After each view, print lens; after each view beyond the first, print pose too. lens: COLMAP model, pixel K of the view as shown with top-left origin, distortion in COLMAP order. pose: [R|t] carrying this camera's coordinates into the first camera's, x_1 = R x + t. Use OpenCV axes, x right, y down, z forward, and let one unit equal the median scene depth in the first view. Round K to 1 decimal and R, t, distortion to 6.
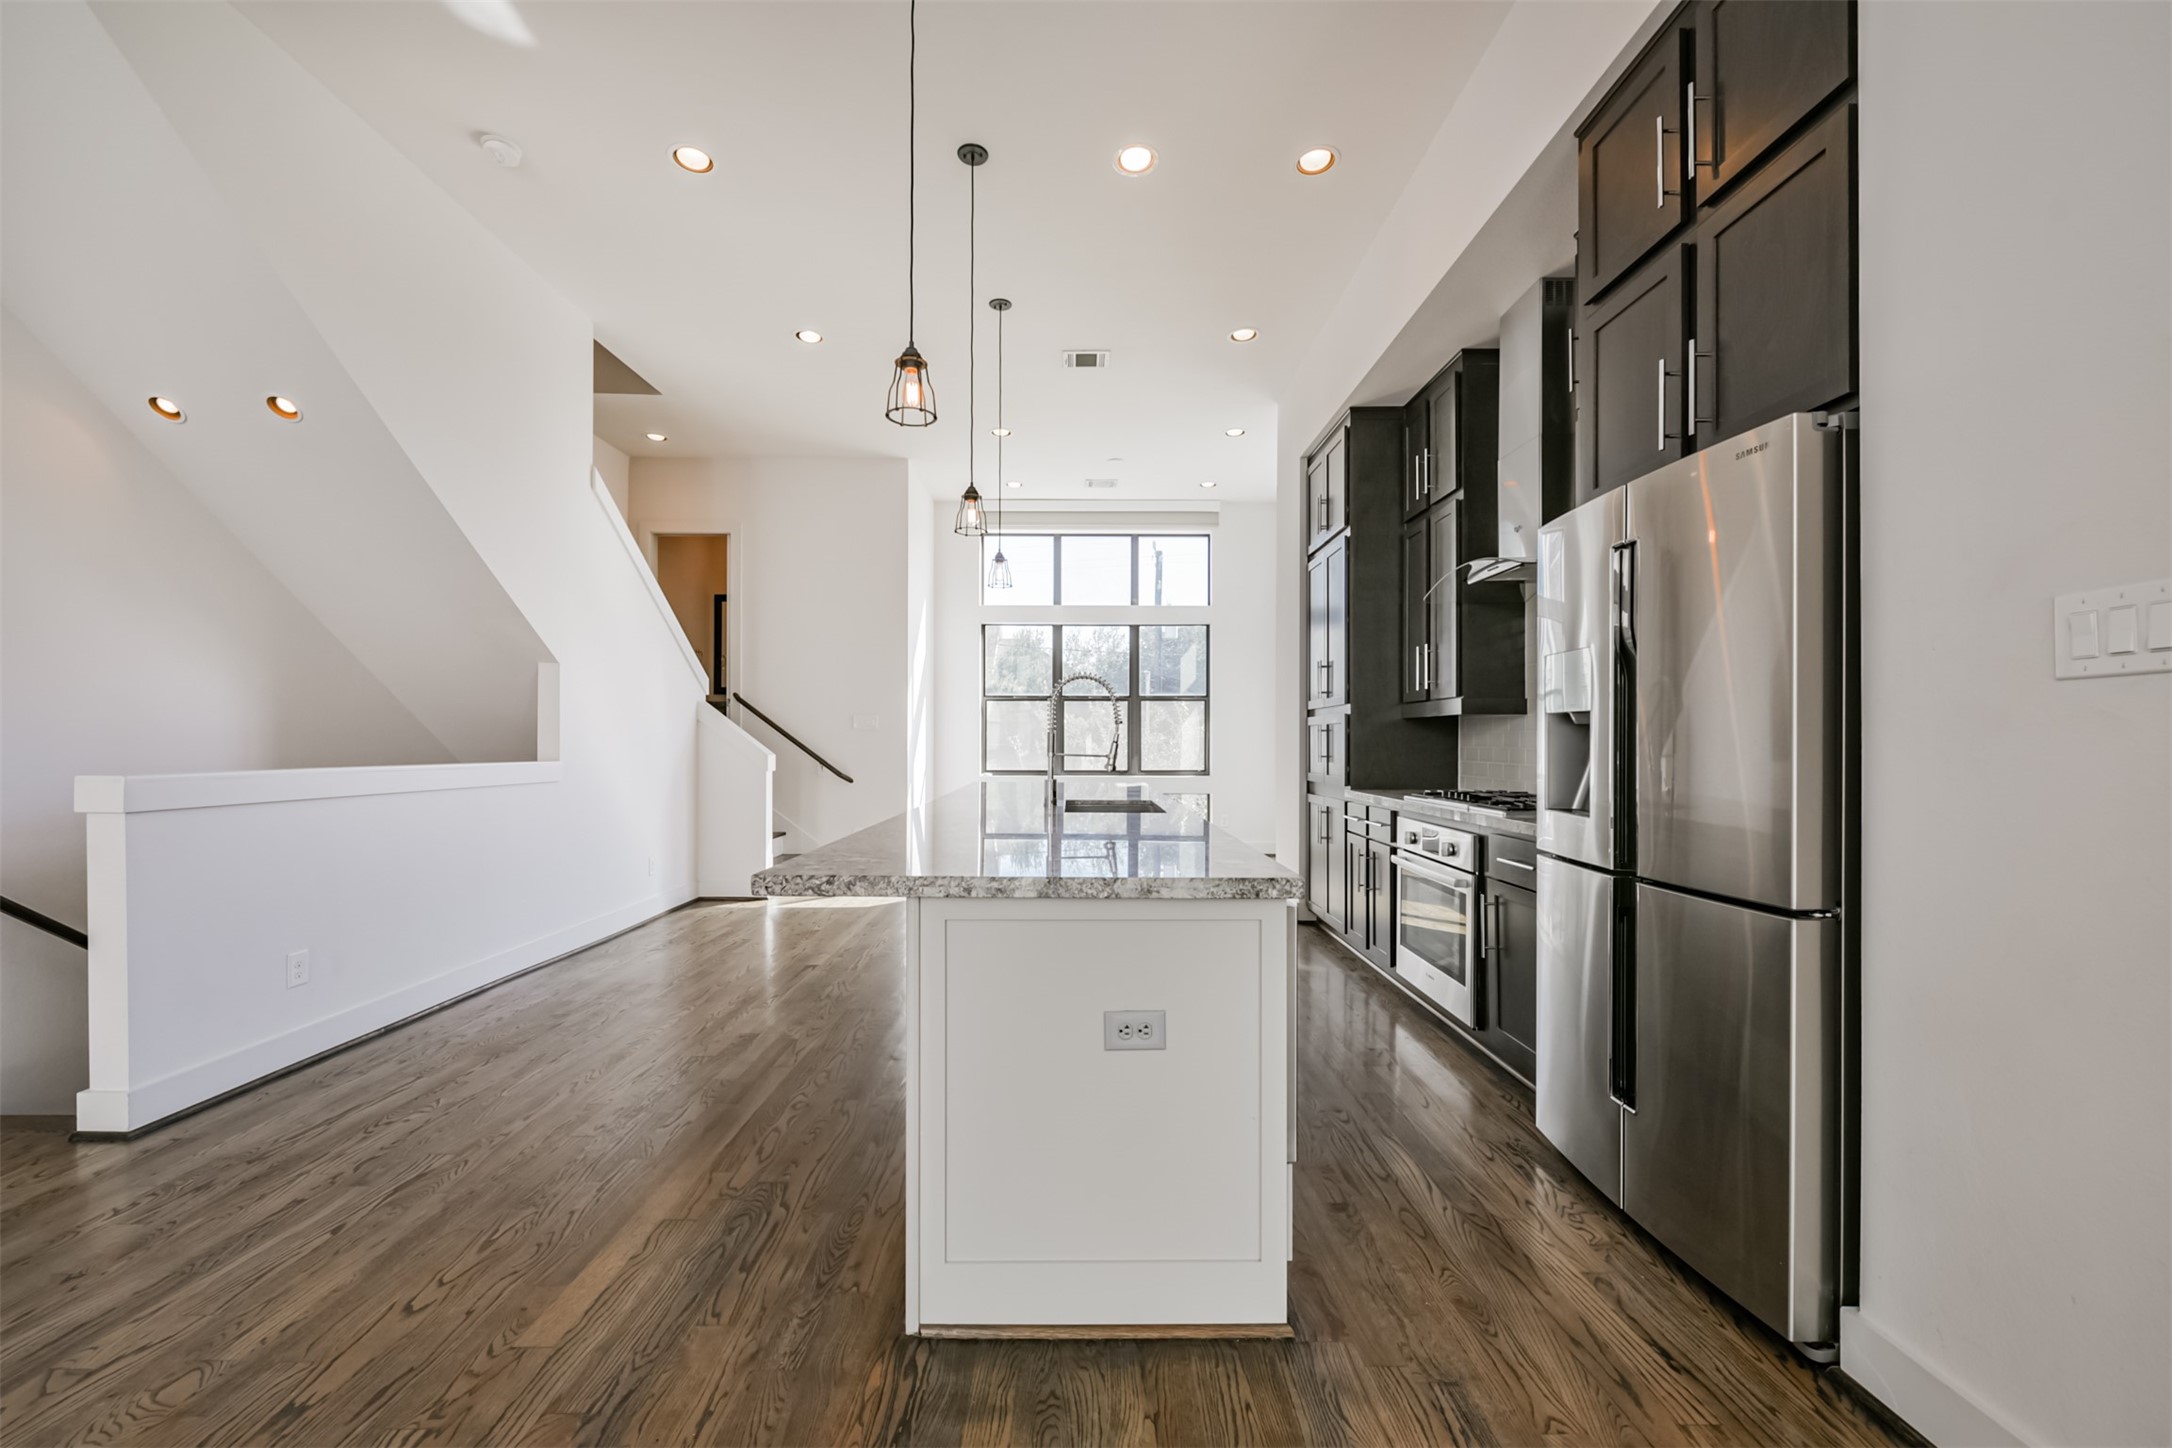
lens RADIAL K [[848.5, 0, 1085.1], [0, 848.5, 736.8], [0, 0, 1]] dist [-0.002643, 0.000123]
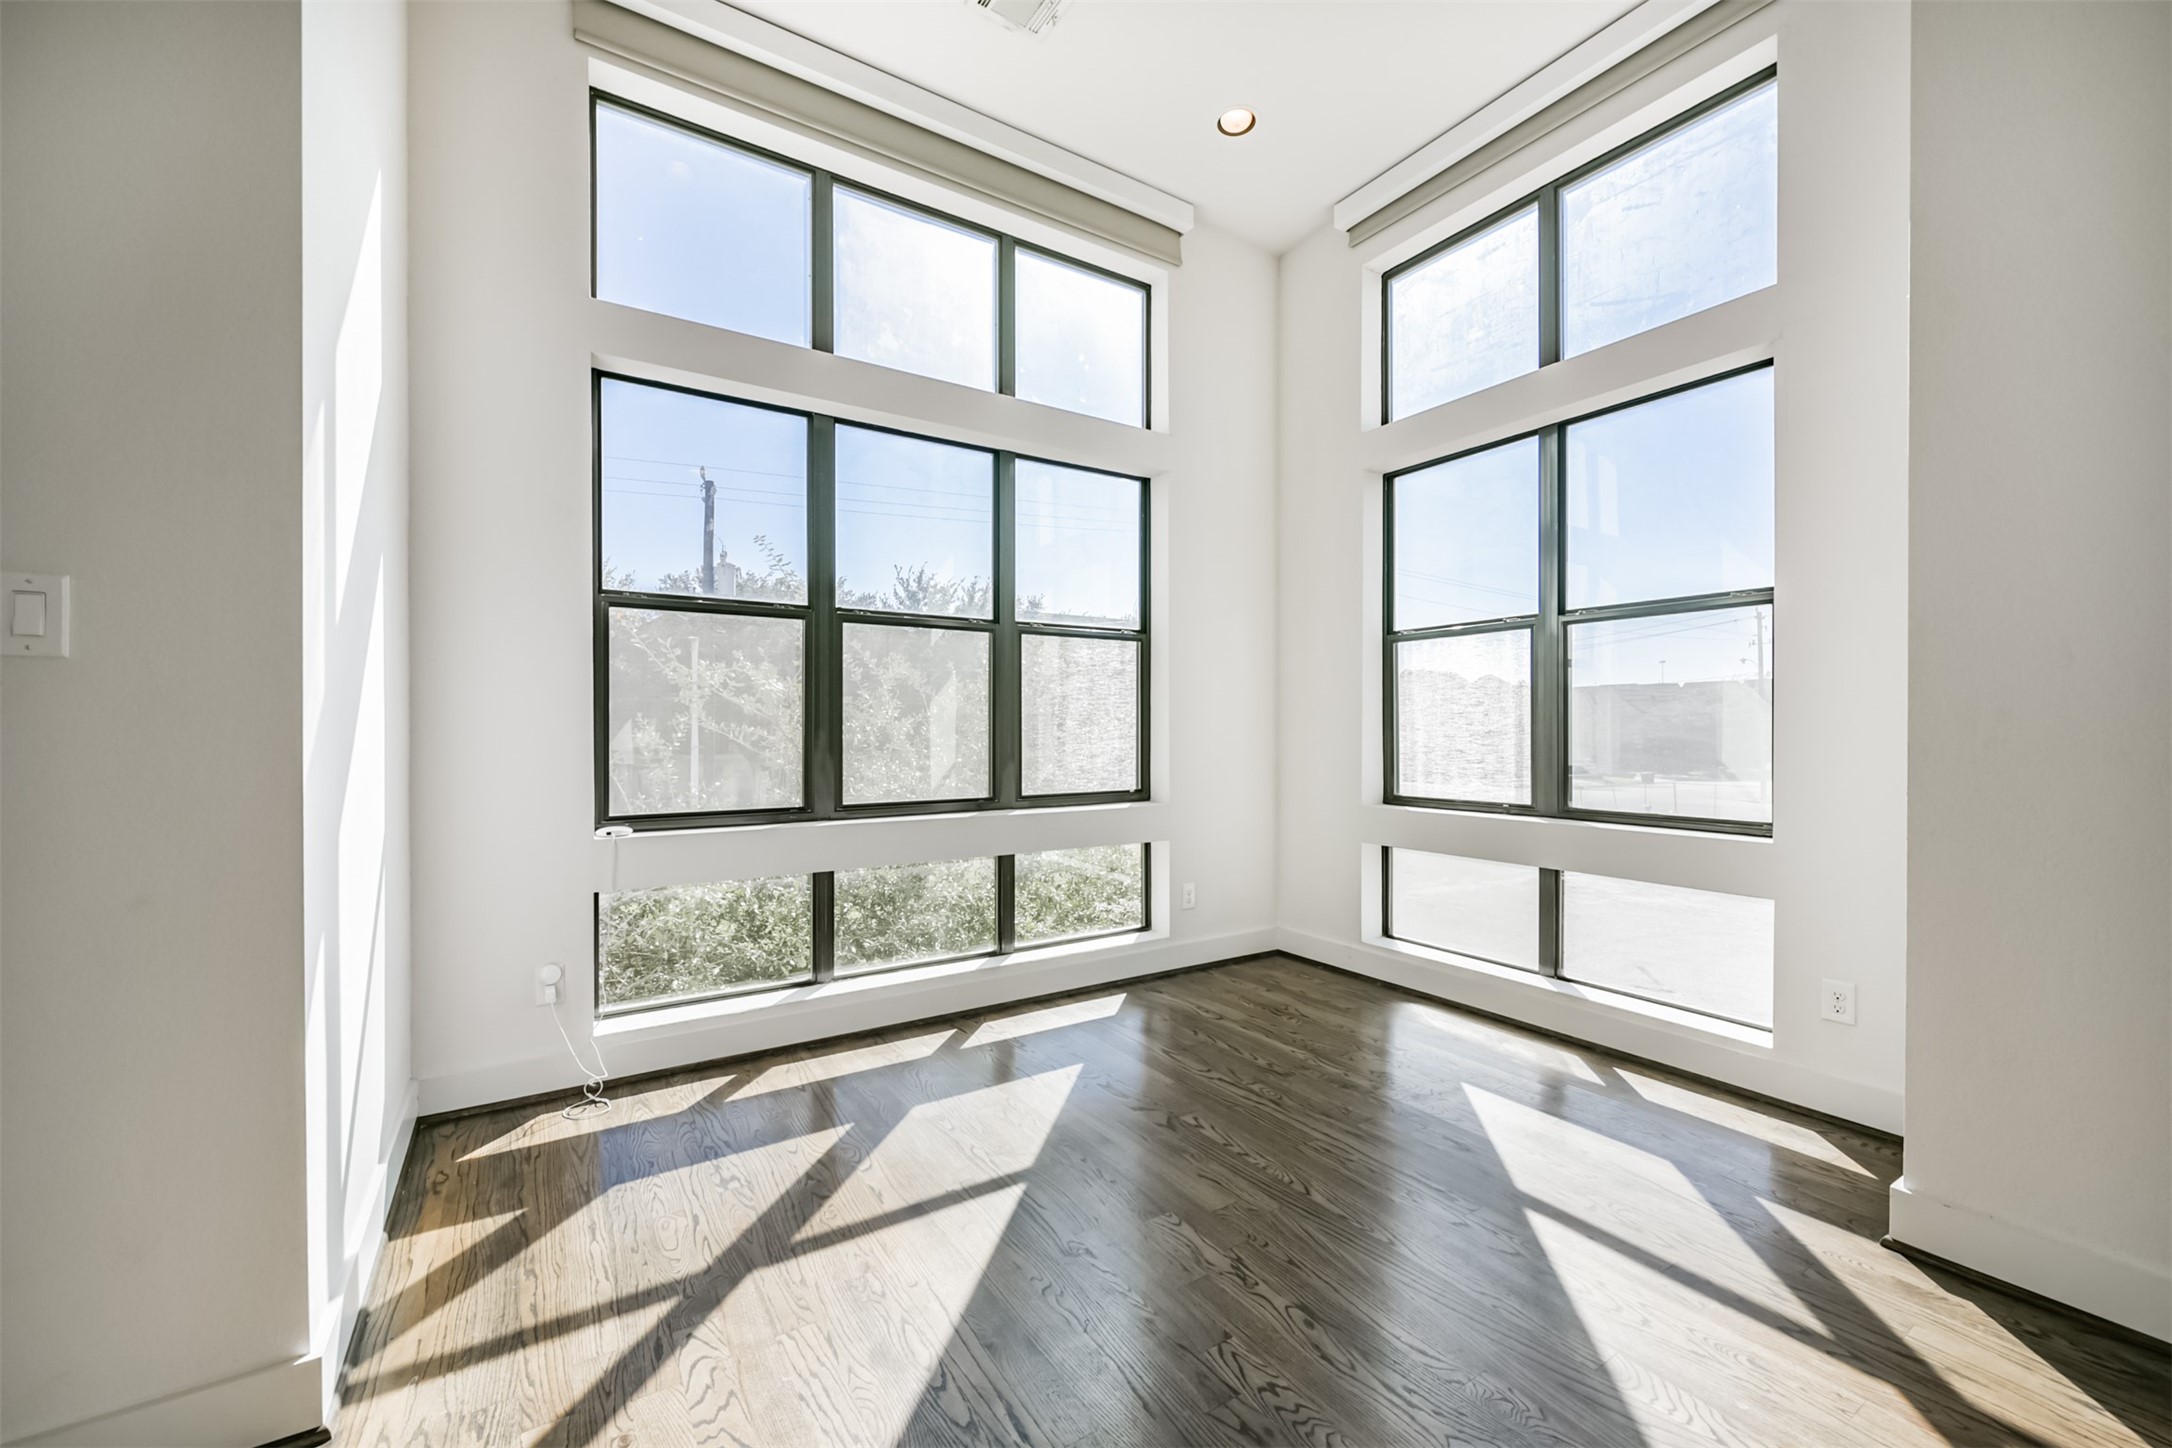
lens RADIAL K [[848.5, 0, 1068.1], [0, 848.5, 725.9], [0, 0, 1]] dist [-0.002643, 0.000123]
pose [[0.852533, -0.001058, 0.522672, -0.282489], [0.000410, 0.999999, 0.001355, 0.006814], [-0.522673, -0.000941, 0.852533, 1.292336]]
